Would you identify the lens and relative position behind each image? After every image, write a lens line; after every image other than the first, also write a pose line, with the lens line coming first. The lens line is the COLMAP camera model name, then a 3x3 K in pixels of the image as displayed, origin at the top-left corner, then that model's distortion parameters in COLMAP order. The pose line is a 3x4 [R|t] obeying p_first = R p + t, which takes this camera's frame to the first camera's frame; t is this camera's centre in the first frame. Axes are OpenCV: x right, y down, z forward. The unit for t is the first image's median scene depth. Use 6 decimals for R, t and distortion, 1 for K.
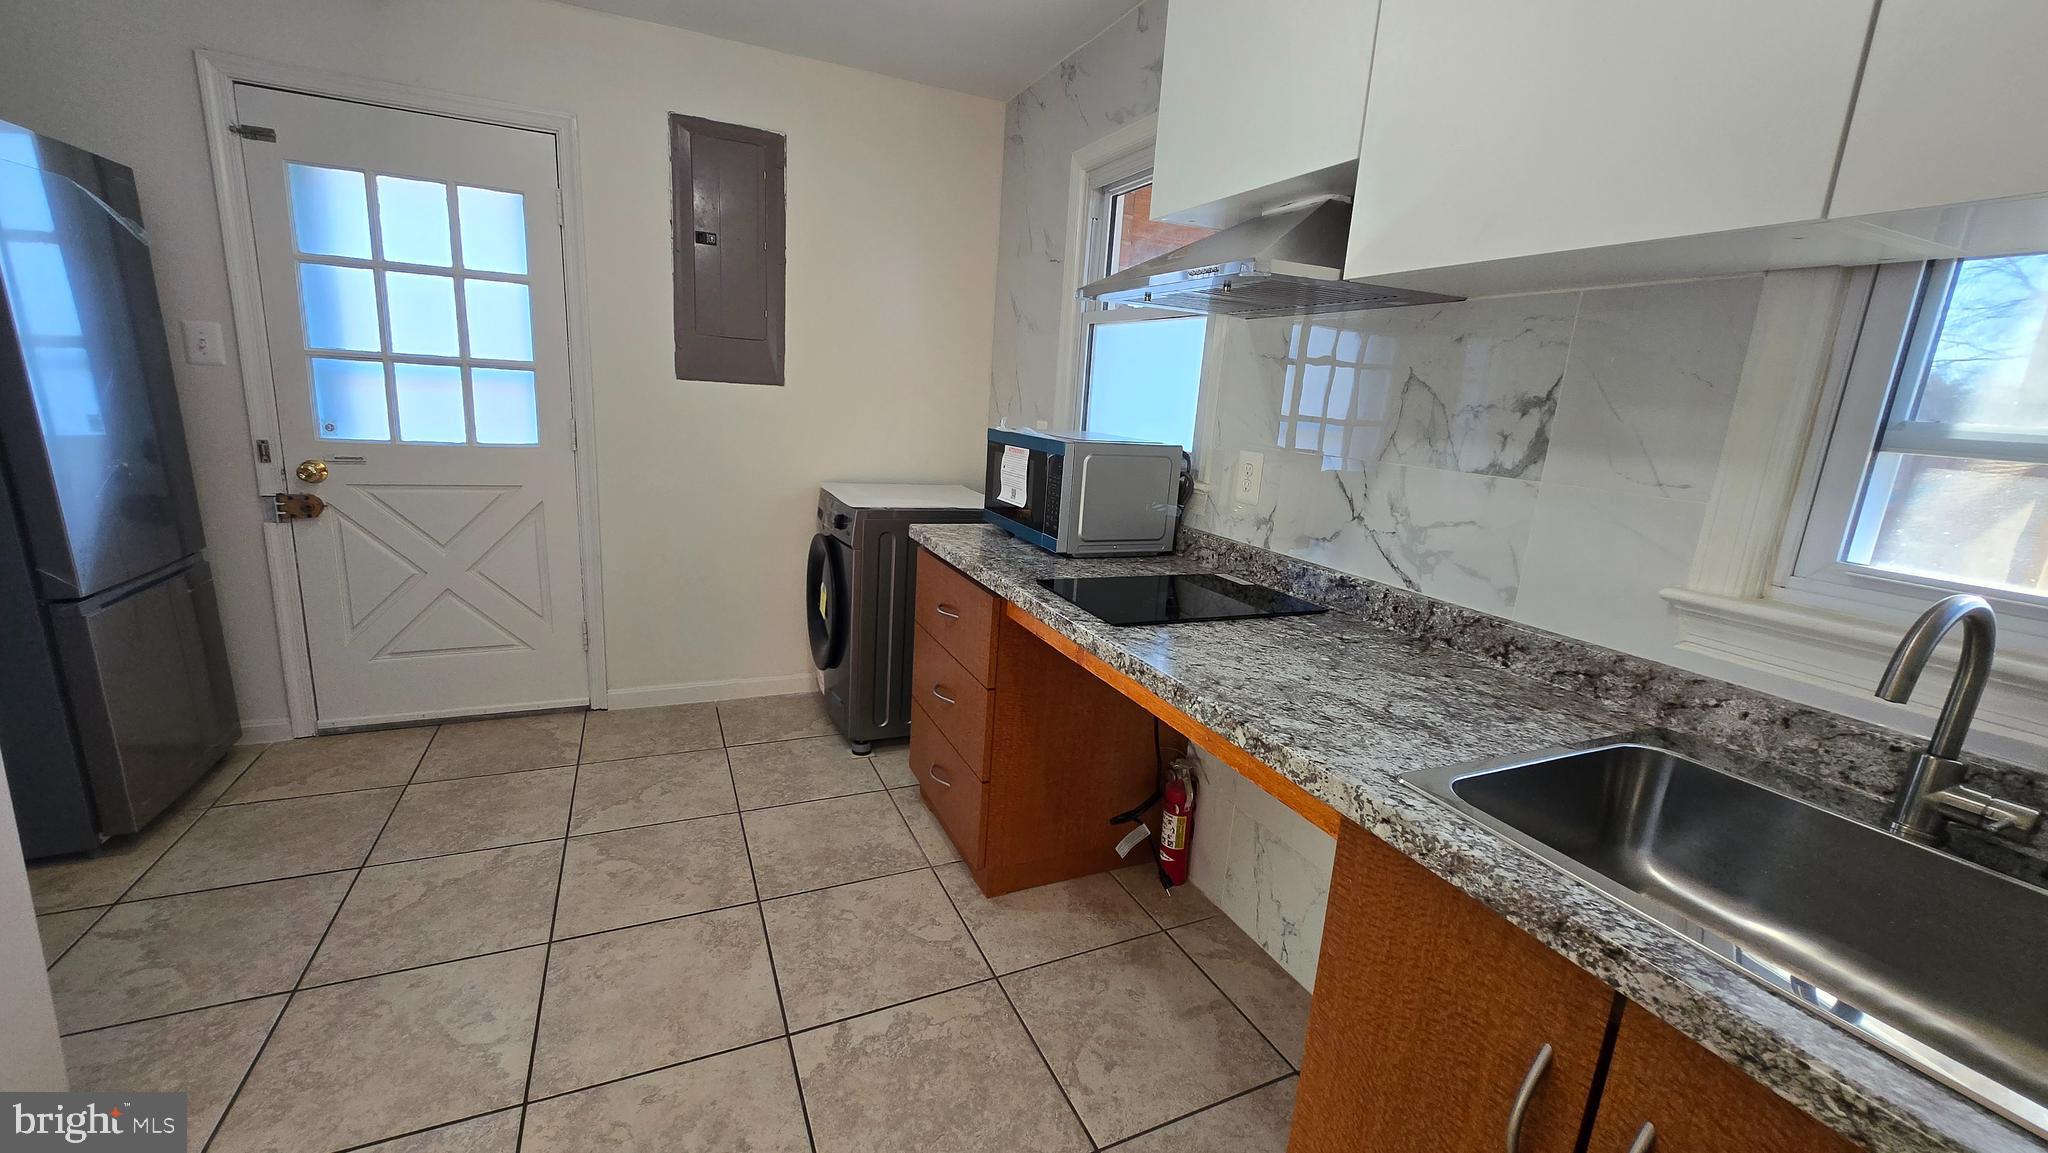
lens RADIAL K [[803.3, 0, 1016.6], [0, 803.3, 574.4], [0, 0, 1]] dist [0.008515, -0.004760]
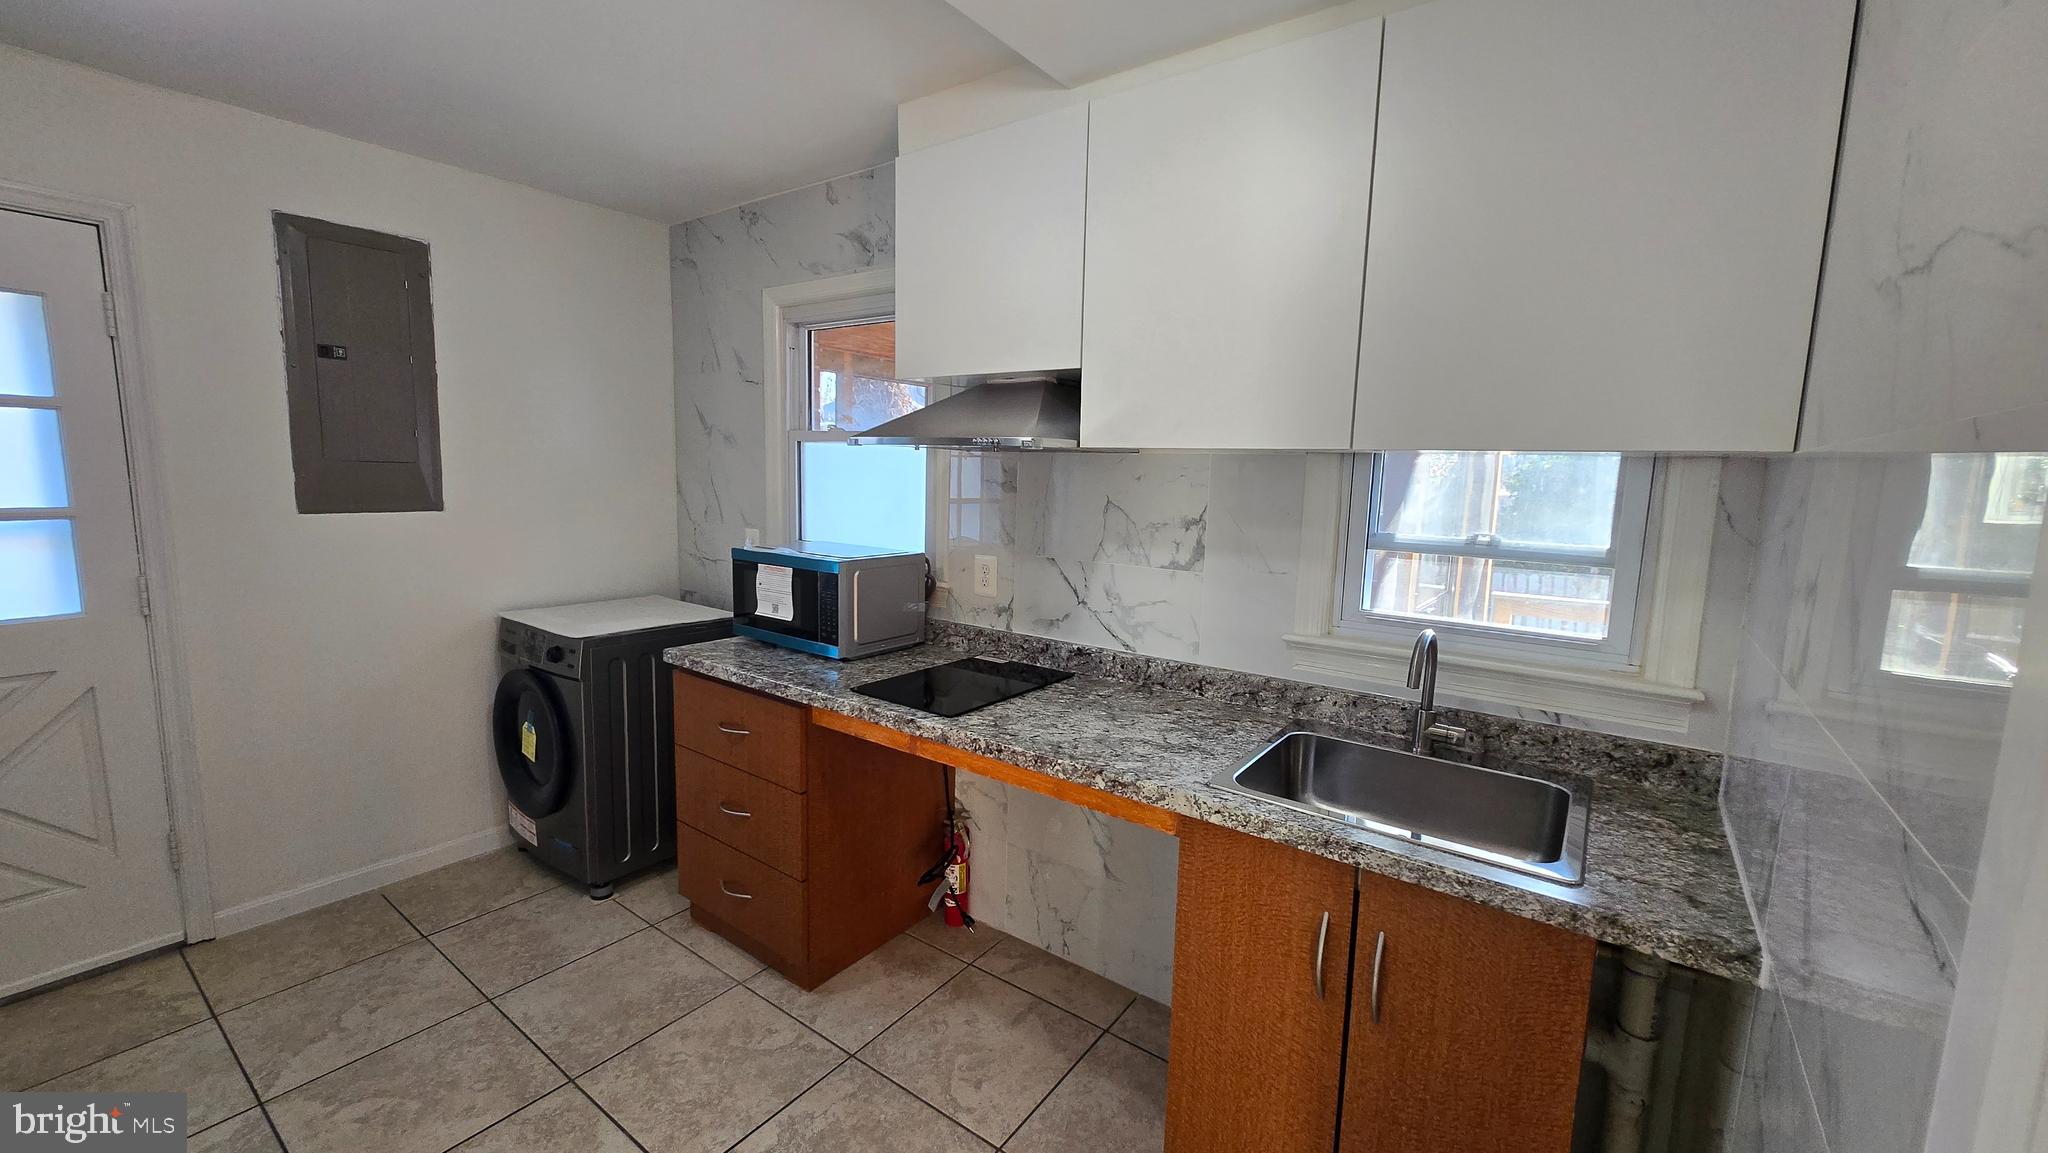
lens RADIAL K [[803.3, 0, 1016.4], [0, 803.3, 574.5], [0, 0, 1]] dist [0.008515, -0.004760]
pose [[0.872036, -0.103878, 0.478291, -0.227487], [0.137267, 0.989906, -0.035275, -0.061198], [-0.469798, 0.096415, 0.877493, -0.102442]]
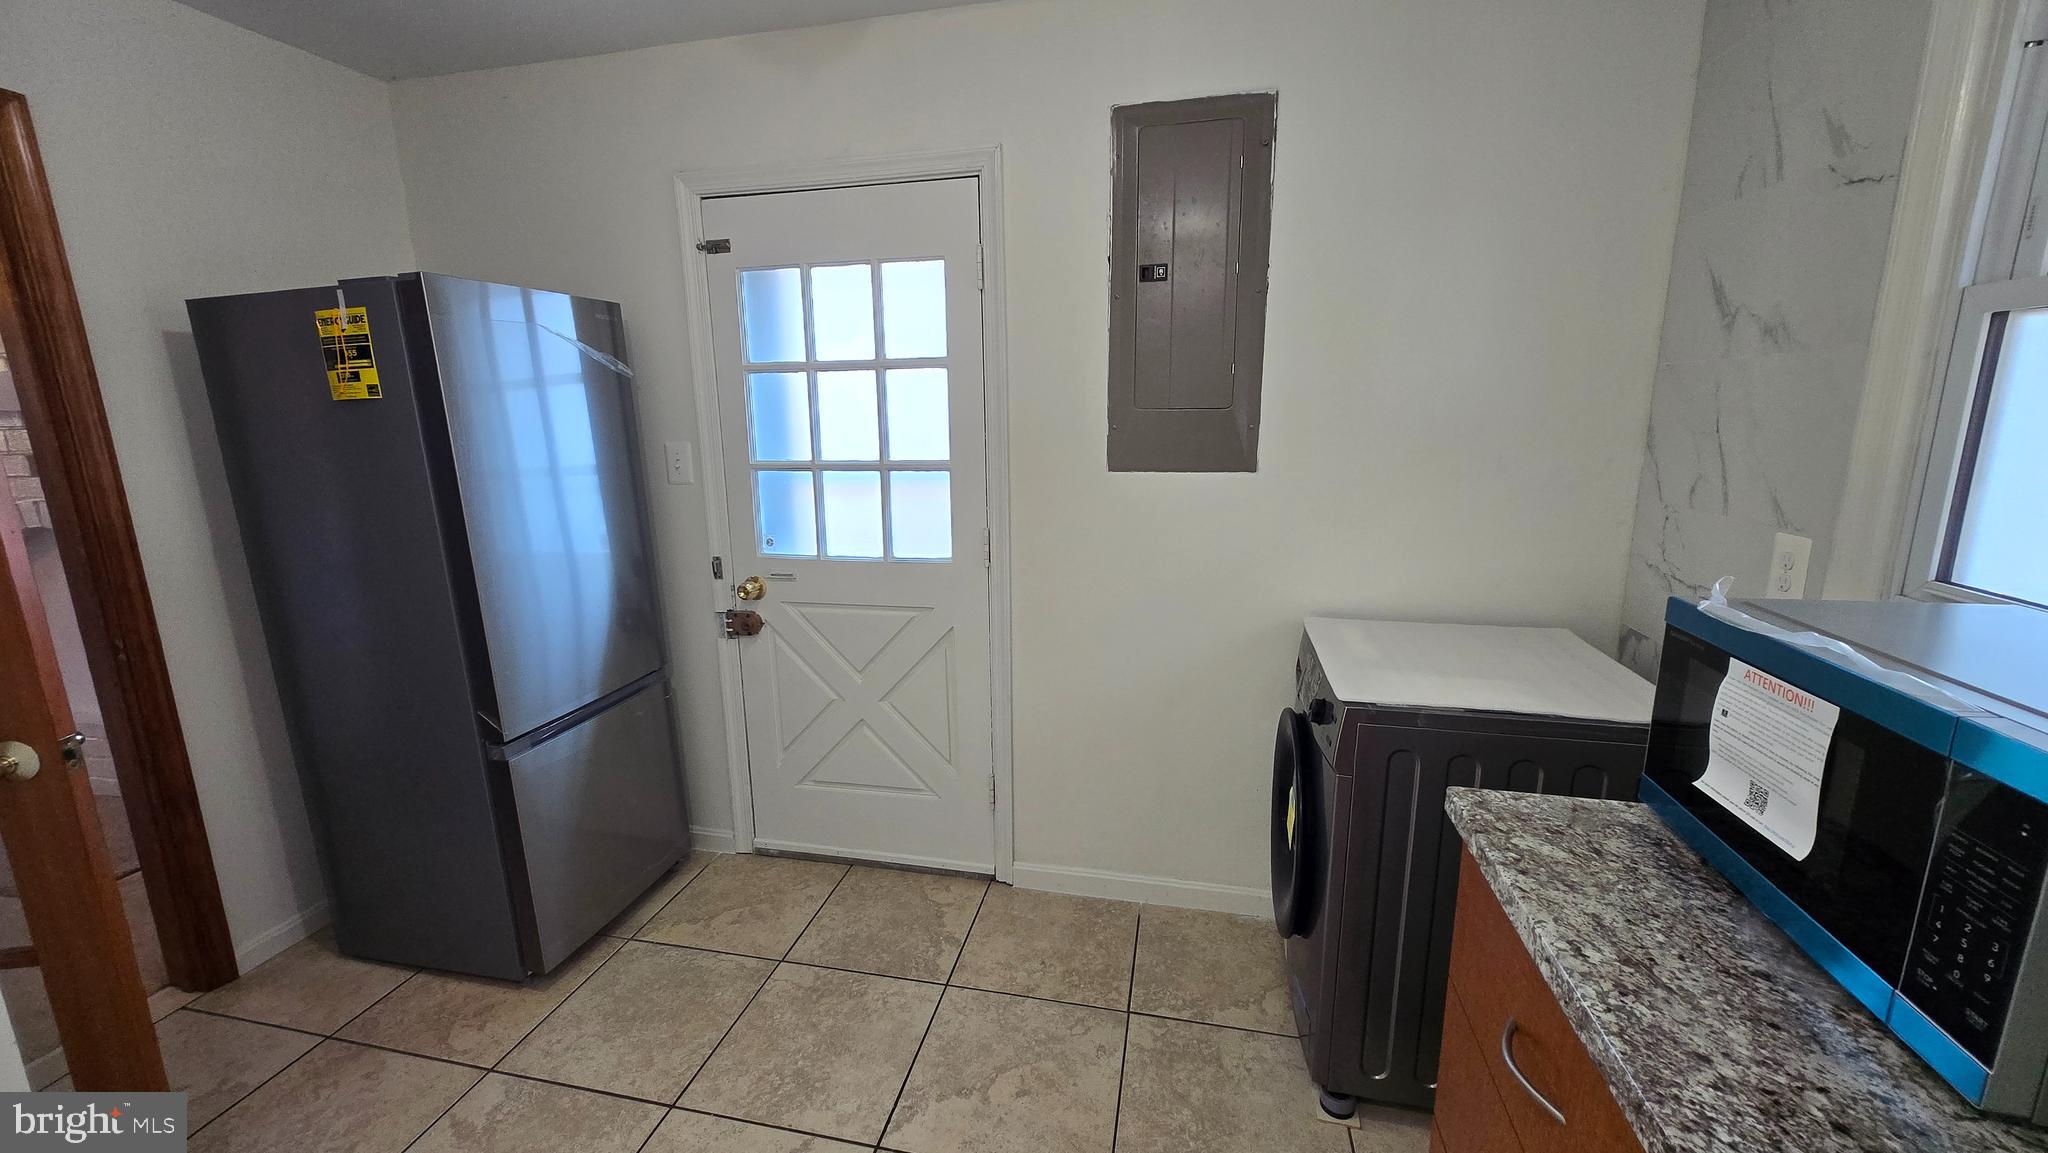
lens RADIAL K [[803.3, 0, 1018.6], [0, 803.3, 575.2], [0, 0, 1]] dist [0.008515, -0.004760]
pose [[0.798722, 0.047603, -0.599814, -0.057578], [-0.068573, 0.997572, -0.012142, -0.170980], [0.597780, 0.050829, 0.800047, 0.473730]]
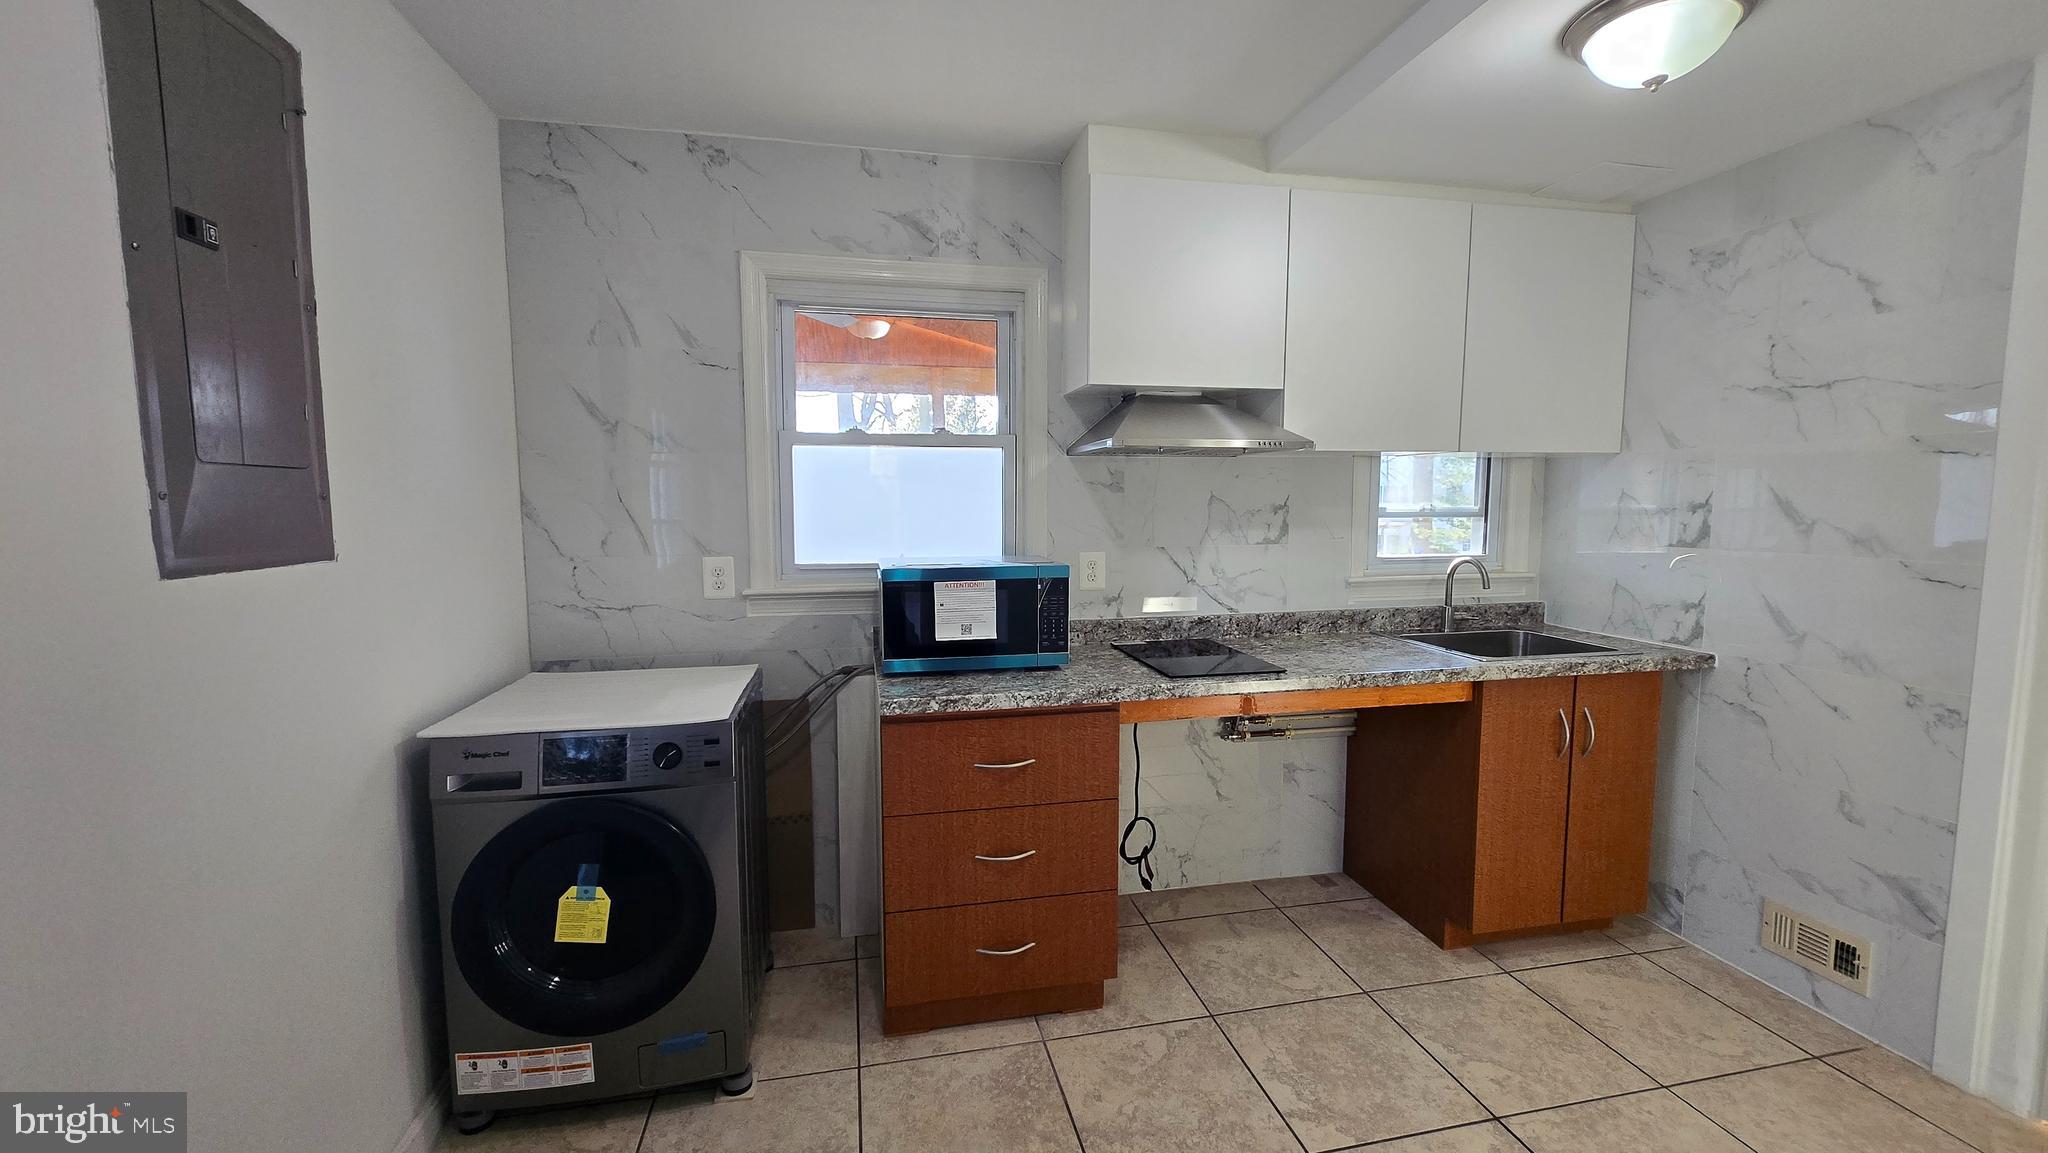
lens RADIAL K [[803.3, 0, 1013.0], [0, 803.3, 574.6], [0, 0, 1]] dist [0.008515, -0.004760]
pose [[0.216198, -0.156475, 0.963729, -0.883838], [0.234019, 0.966606, 0.104443, -0.244052], [-0.947889, 0.202951, 0.245596, 0.678623]]
